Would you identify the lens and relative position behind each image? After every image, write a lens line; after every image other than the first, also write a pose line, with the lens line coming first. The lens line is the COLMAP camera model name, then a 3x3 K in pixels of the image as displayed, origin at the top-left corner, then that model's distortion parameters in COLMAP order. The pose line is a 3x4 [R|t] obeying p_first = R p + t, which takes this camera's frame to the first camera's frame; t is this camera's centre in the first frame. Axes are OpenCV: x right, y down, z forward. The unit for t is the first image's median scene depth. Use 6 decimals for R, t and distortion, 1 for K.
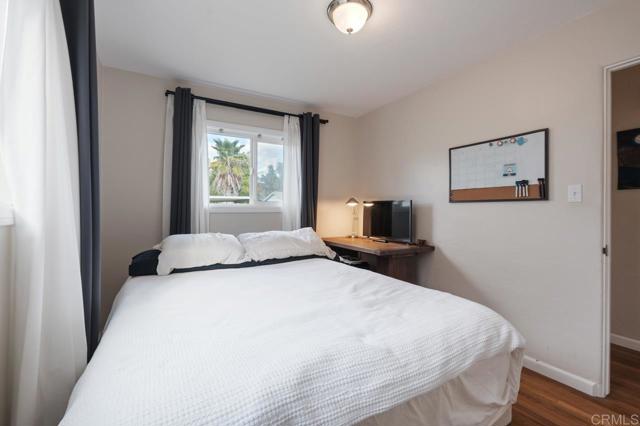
lens RADIAL K [[280.1, 0, 320.0], [0, 280.1, 213.0], [0, 0, 1]] dist [-0.001869, -0.000359]
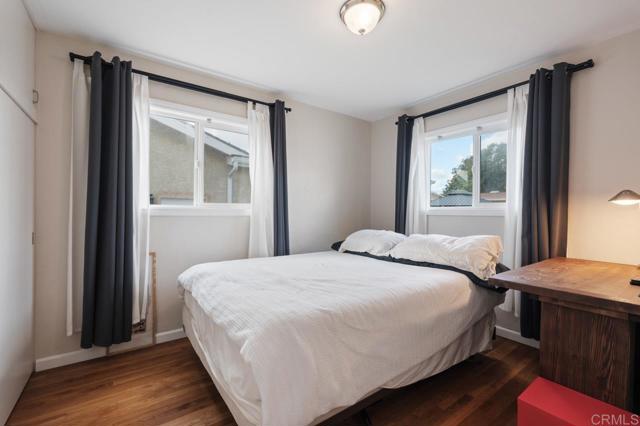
lens RADIAL K [[280.1, 0, 320.0], [0, 280.1, 213.0], [0, 0, 1]] dist [-0.001869, -0.000359]
pose [[0.096784, 0.001482, -0.995304, 0.706522], [-0.017761, 0.999842, -0.000239, -0.001131], [0.995147, 0.017701, 0.096795, 0.491943]]
